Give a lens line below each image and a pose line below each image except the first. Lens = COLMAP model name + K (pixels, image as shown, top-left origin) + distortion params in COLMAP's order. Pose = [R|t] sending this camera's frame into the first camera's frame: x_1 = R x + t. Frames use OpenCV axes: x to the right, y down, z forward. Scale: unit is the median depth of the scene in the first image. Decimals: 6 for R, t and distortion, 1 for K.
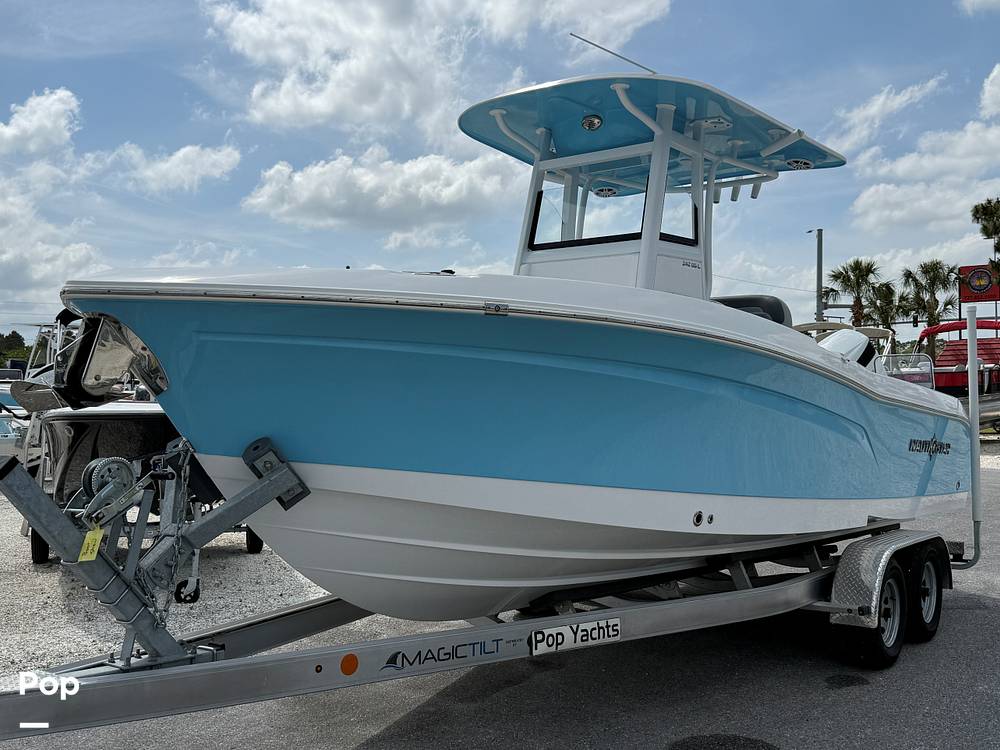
lens RADIAL K [[986.2, 0, 469.6], [0, 986.2, 388.3], [0, 0, 1]] dist [0.085142, -0.005680]
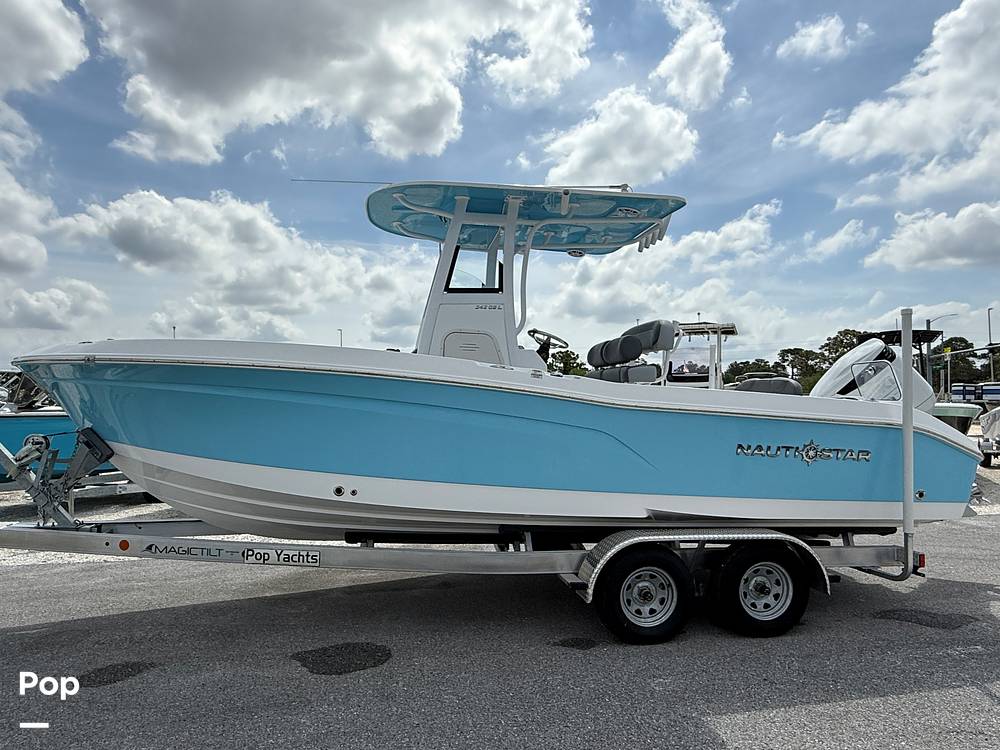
lens RADIAL K [[633.4, 0, 498.6], [0, 633.4, 387.6], [0, 0, 1]] dist [0.003434, -0.000912]
pose [[0.738415, -0.013923, -0.674203, 0.814733], [0.009084, 0.999901, -0.010700, -0.006237], [0.674285, 0.001777, 0.738469, 0.375234]]
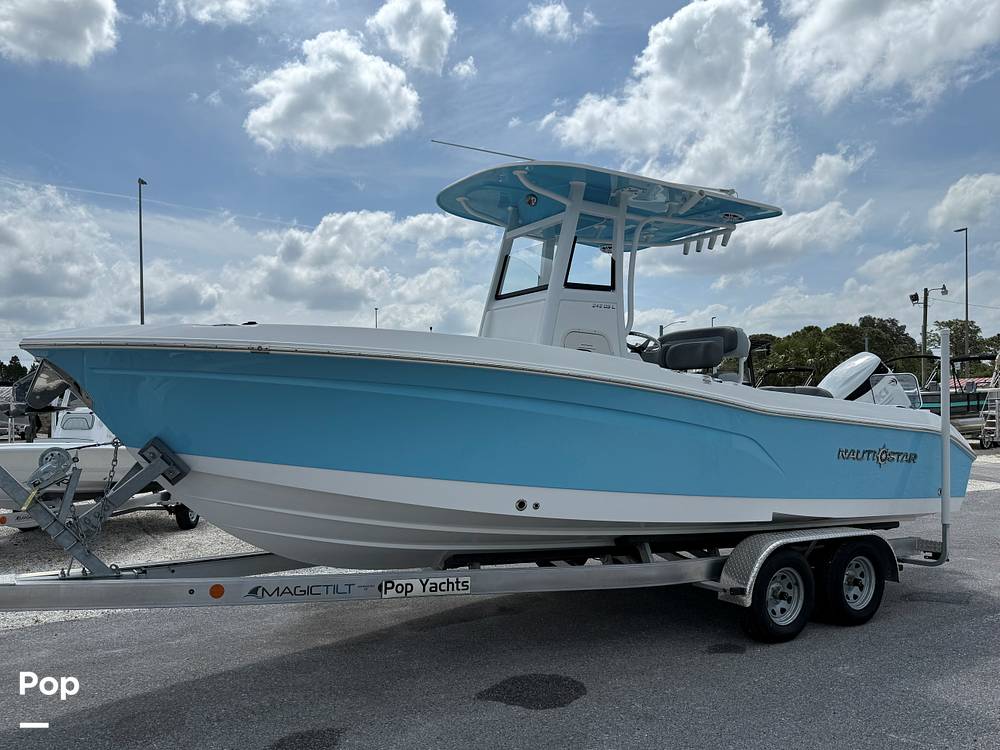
lens RADIAL K [[744.7, 0, 496.6], [0, 744.7, 405.5], [0, 0, 1]] dist [0.152155, -0.245290]
pose [[0.939745, 0.007561, -0.341793, 0.422929], [-0.004506, 0.999942, 0.009732, -0.006663], [0.341847, -0.007606, 0.939725, 0.055020]]
